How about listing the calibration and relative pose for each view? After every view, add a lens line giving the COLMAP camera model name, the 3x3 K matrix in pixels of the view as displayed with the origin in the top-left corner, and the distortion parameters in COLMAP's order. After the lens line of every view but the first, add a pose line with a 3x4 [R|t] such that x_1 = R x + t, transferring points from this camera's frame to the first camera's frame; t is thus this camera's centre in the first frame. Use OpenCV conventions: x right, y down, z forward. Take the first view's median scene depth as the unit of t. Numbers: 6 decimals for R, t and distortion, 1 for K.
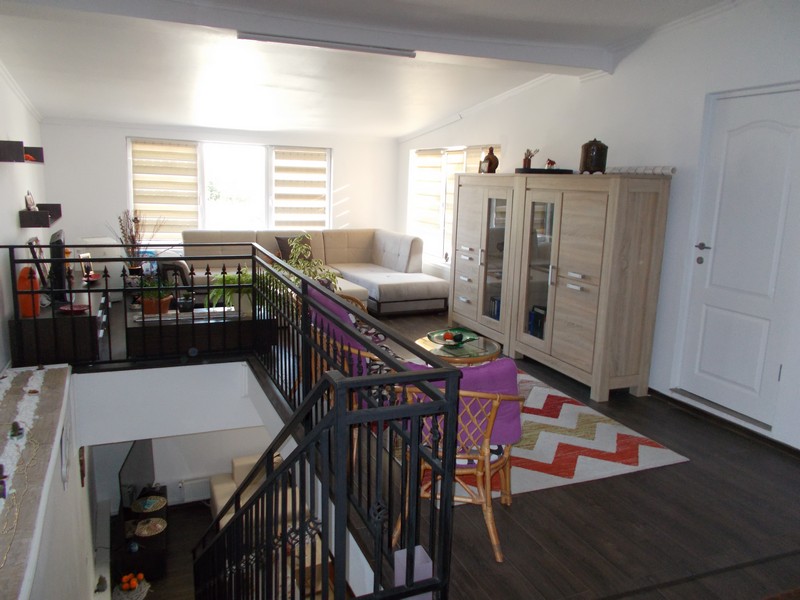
lens RADIAL K [[604.3, 0, 400.0], [0, 604.3, 300.0], [0, 0, 1]] dist [0.001197, -0.010855]
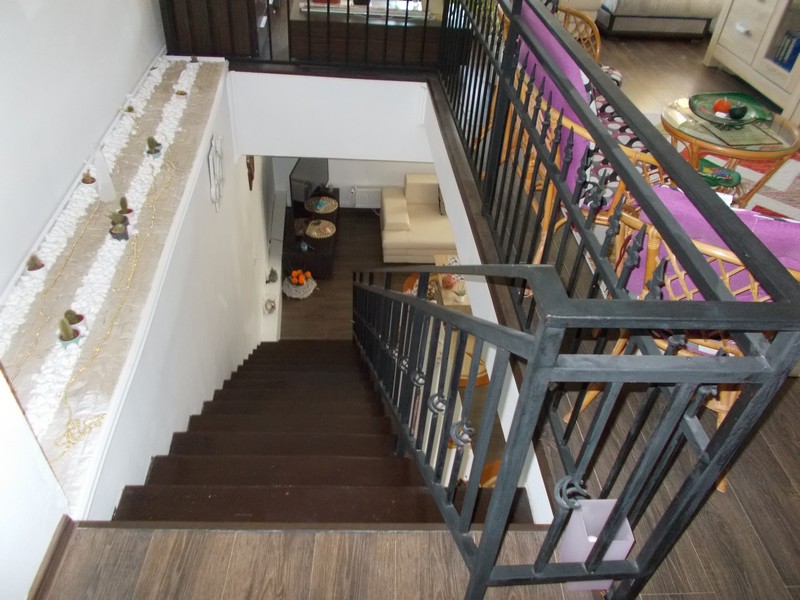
lens RADIAL K [[609.9, 0, 400.0], [0, 609.9, 300.0], [0, 0, 1]] dist [-0.003627, 0.003436]
pose [[0.944035, 0.234320, -0.232148, -0.034854], [-0.099853, 0.873800, 0.475922, -0.026903], [0.314369, -0.426107, 0.848295, 0.187687]]
